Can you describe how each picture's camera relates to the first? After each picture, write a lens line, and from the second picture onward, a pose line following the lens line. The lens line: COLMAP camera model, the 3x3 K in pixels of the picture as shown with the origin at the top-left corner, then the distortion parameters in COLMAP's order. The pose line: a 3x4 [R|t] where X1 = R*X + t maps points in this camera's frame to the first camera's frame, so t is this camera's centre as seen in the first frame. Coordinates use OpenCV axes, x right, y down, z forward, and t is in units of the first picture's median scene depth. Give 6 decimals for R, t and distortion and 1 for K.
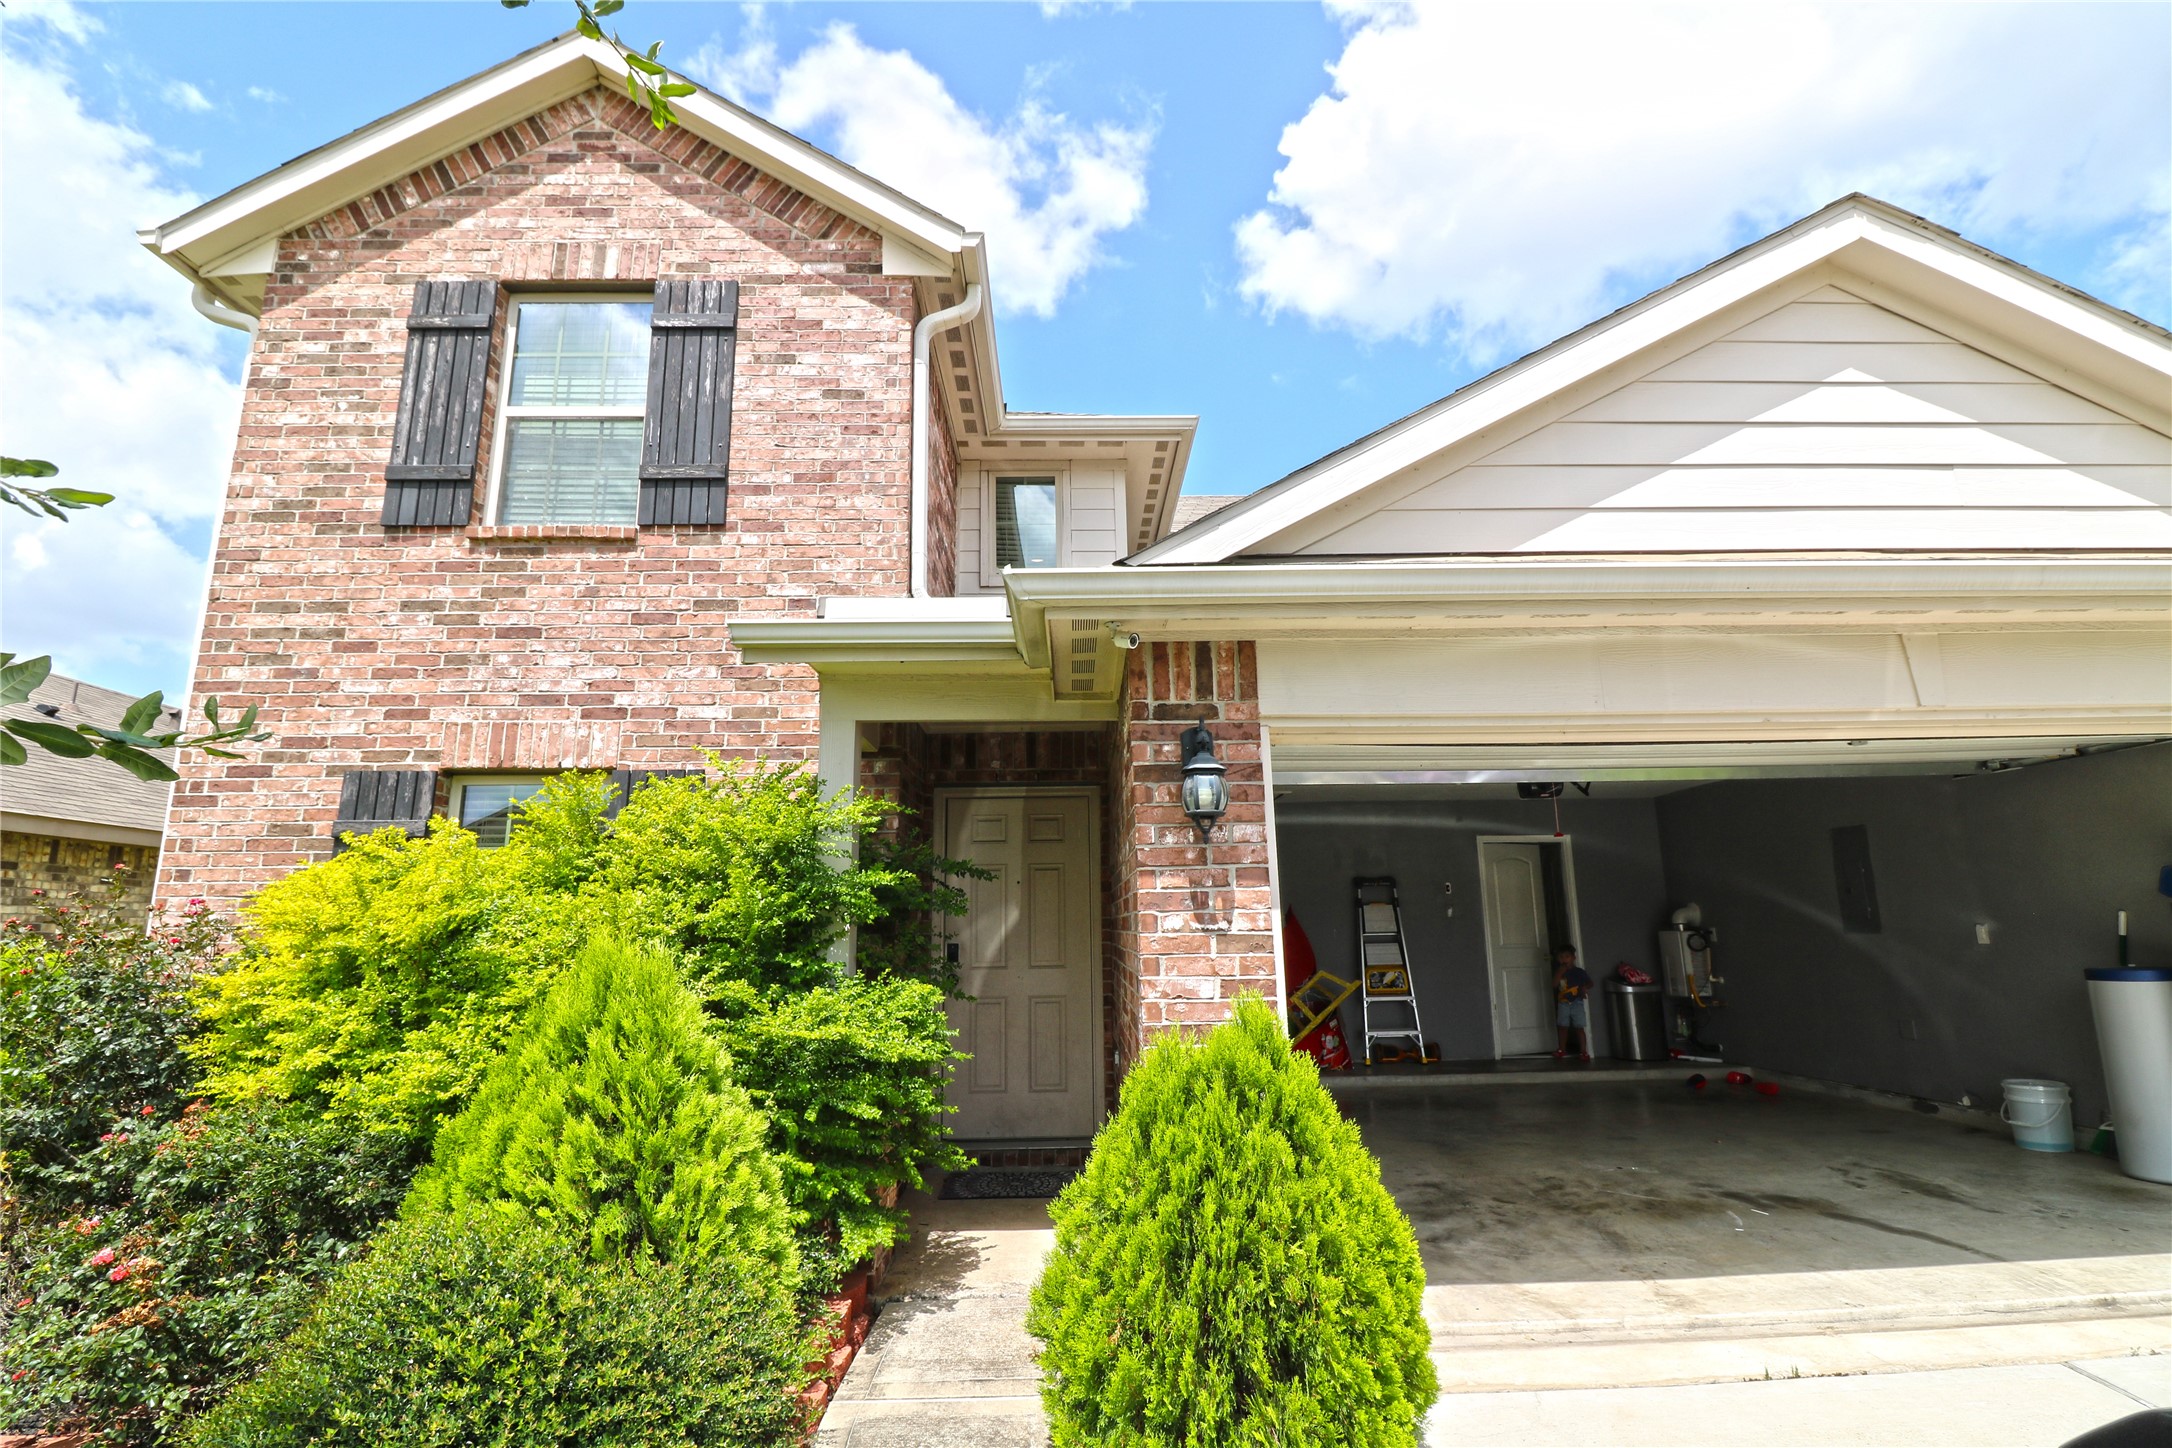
lens RADIAL K [[1010.2, 0, 1081.0], [0, 1010.2, 724.8], [0, 0, 1]] dist [-0.008944, -0.007402]
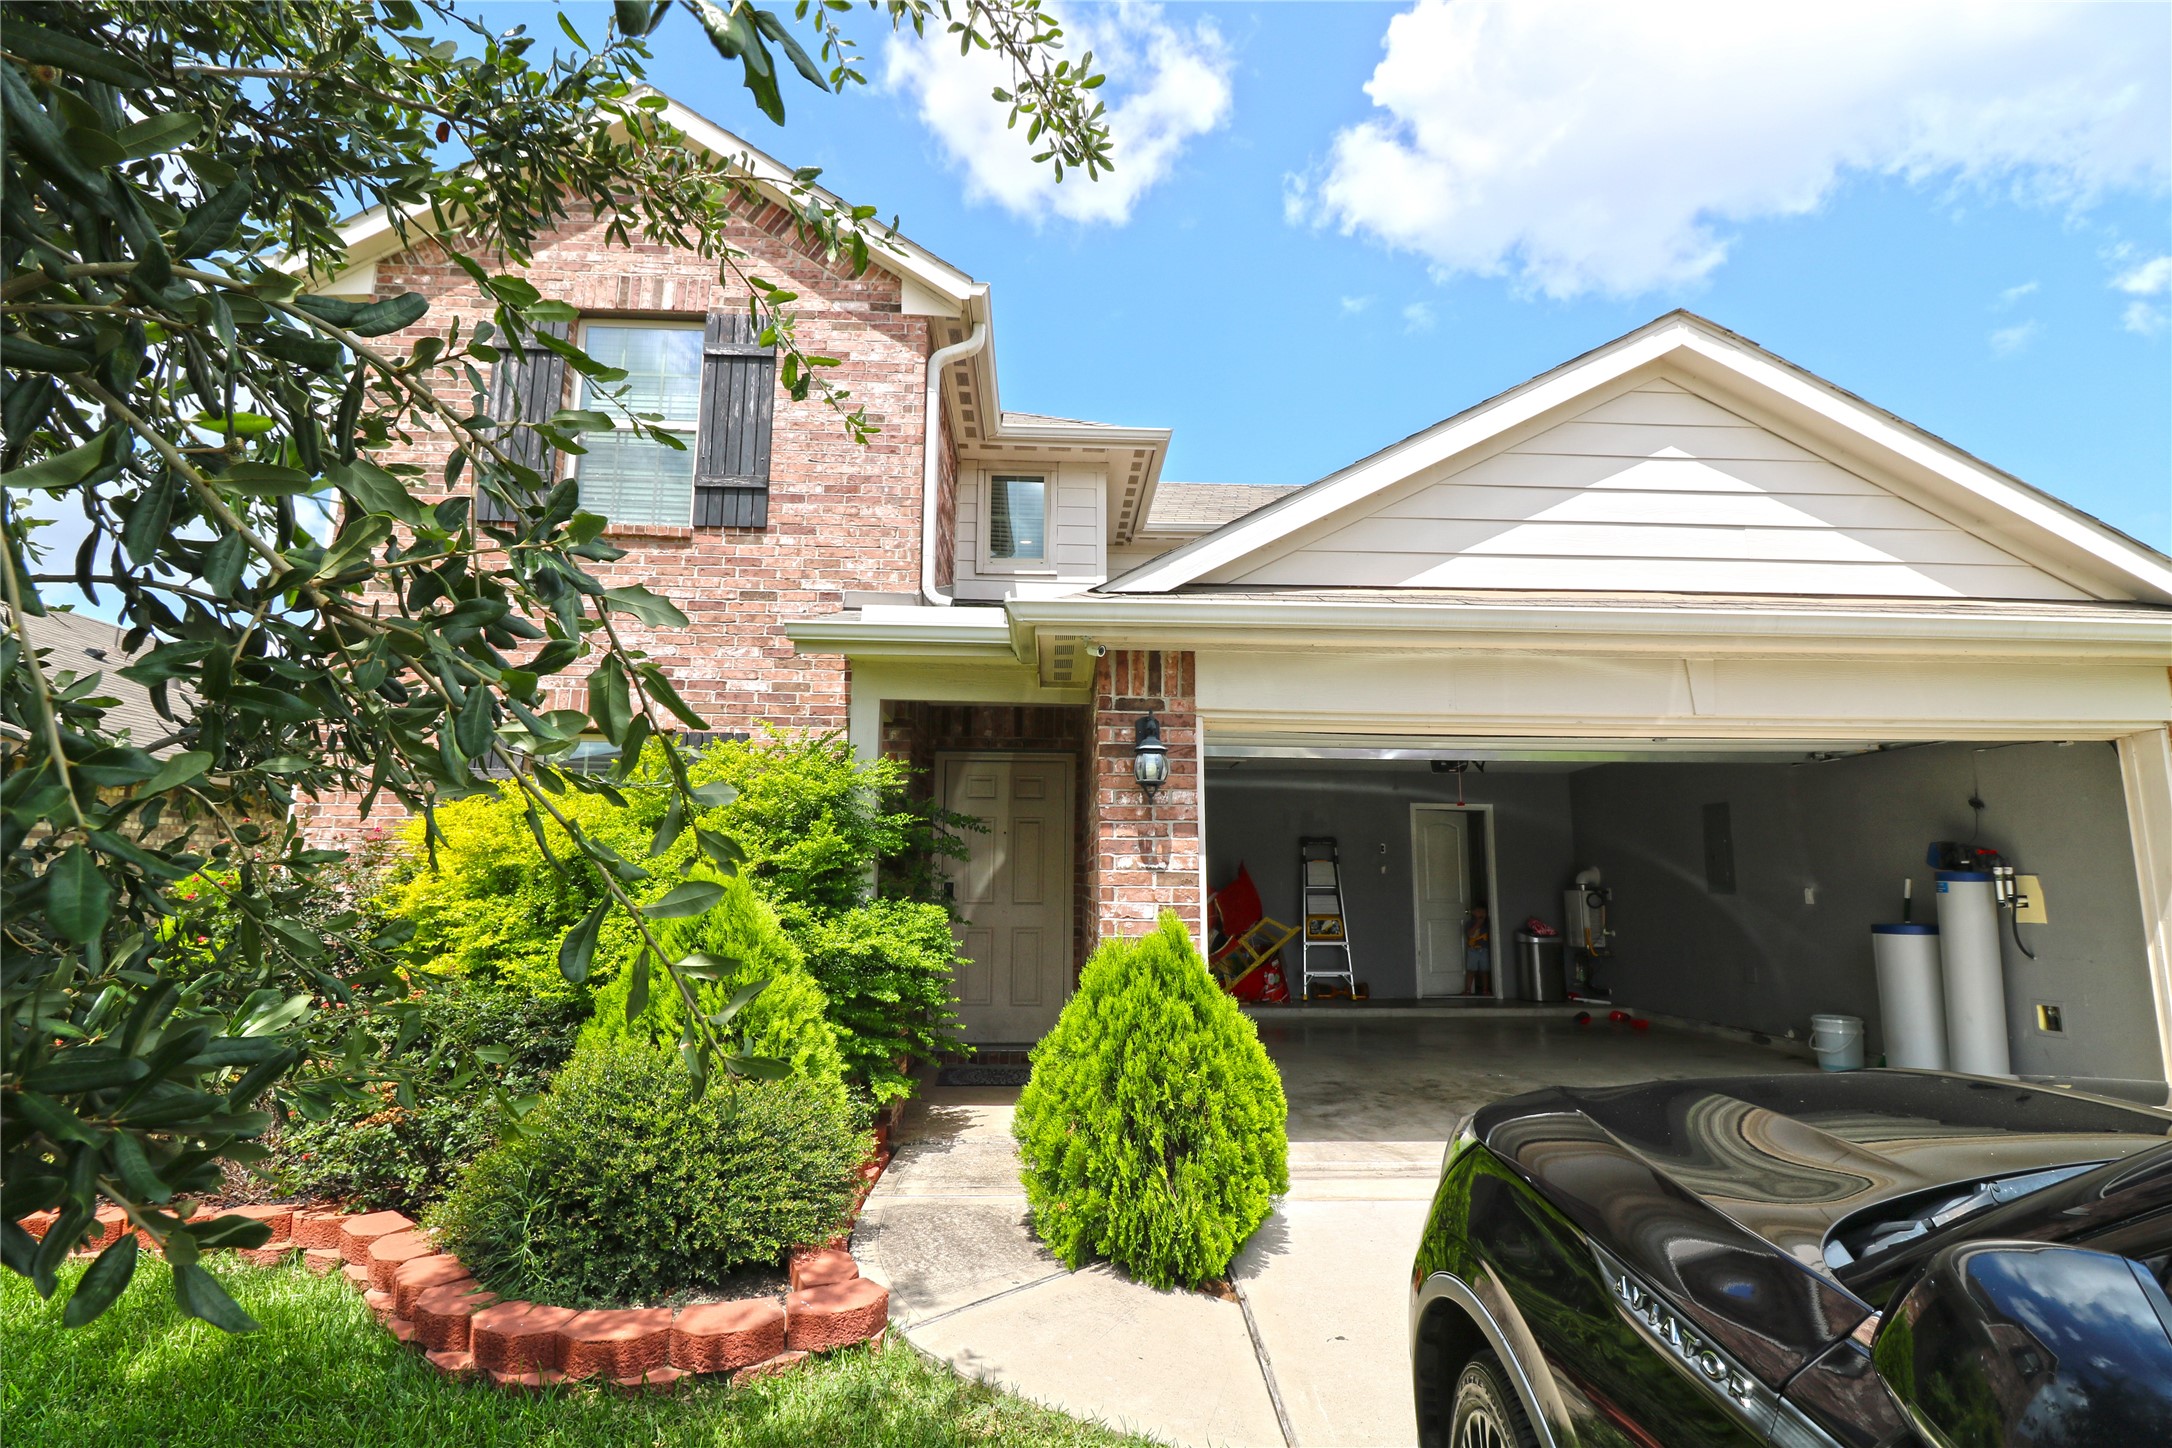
lens RADIAL K [[1010.2, 0, 1084.6], [0, 1010.2, 727.1], [0, 0, 1]] dist [-0.008944, -0.007402]
pose [[0.999412, 0.026069, 0.022294, 0.002174], [-0.027040, 0.998648, 0.044405, -0.027191], [-0.021106, -0.044982, 0.998765, -0.214077]]
